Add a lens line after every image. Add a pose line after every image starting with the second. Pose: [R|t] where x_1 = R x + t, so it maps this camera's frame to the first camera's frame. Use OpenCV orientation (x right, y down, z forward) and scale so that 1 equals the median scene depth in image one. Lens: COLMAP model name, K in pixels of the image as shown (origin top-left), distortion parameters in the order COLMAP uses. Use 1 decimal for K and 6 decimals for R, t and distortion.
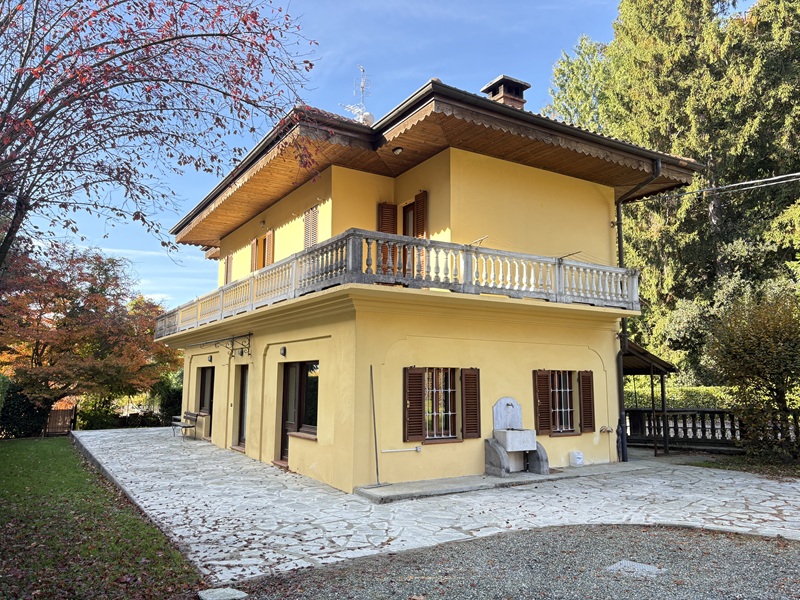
lens RADIAL K [[602.8, 0, 401.5], [0, 602.8, 294.9], [0, 0, 1]] dist [0.049339, -0.038202]
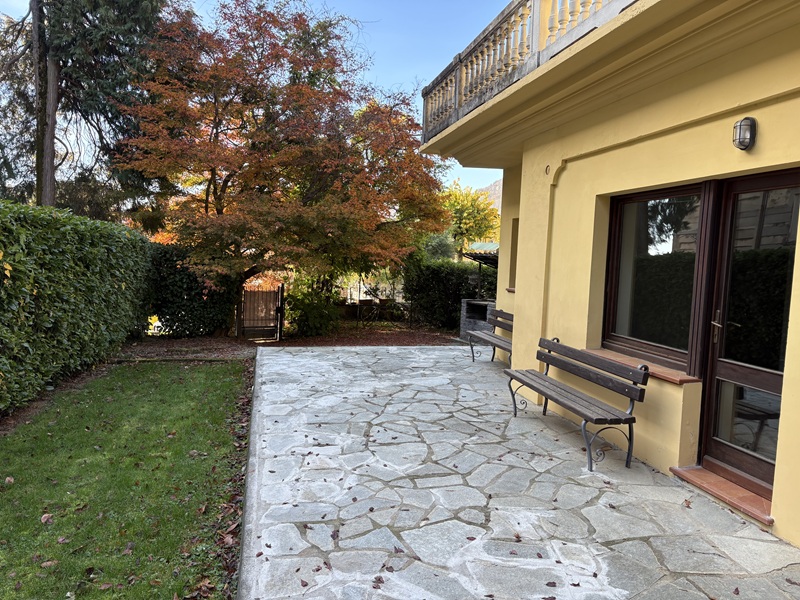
lens RADIAL K [[602.8, 0, 402.6], [0, 602.8, 302.4], [0, 0, 1]] dist [0.049339, -0.038202]
pose [[0.945991, 0.054327, -0.319608, -0.240681], [0.013715, 0.978270, 0.206881, 0.079276], [0.323902, -0.200091, 0.924690, 0.509474]]
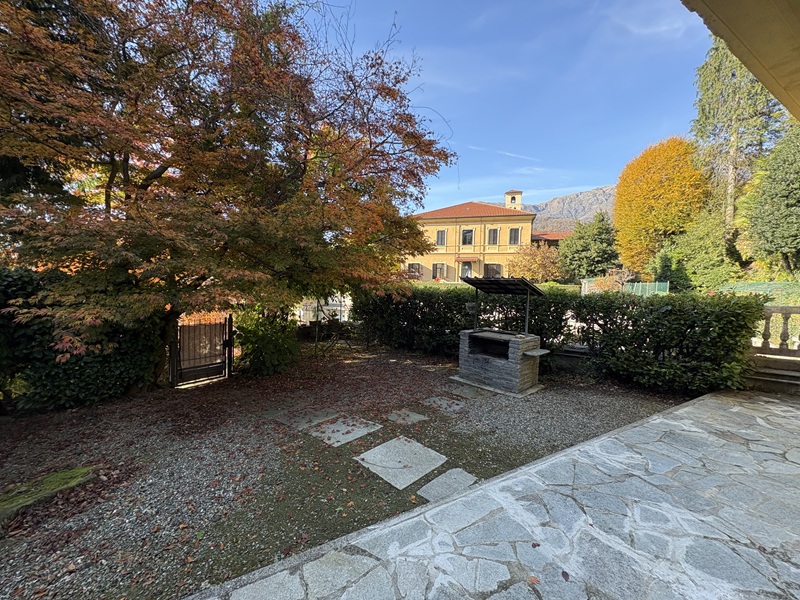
lens RADIAL K [[317.3, 0, 393.6], [0, 317.3, 298.4], [0, 0, 1]] dist [-0.000618, 0.000497]
pose [[0.998335, 0.015955, -0.055428, -0.398730], [-0.005003, 0.981312, 0.192359, 0.117657], [0.057462, -0.191761, 0.979758, 0.786710]]
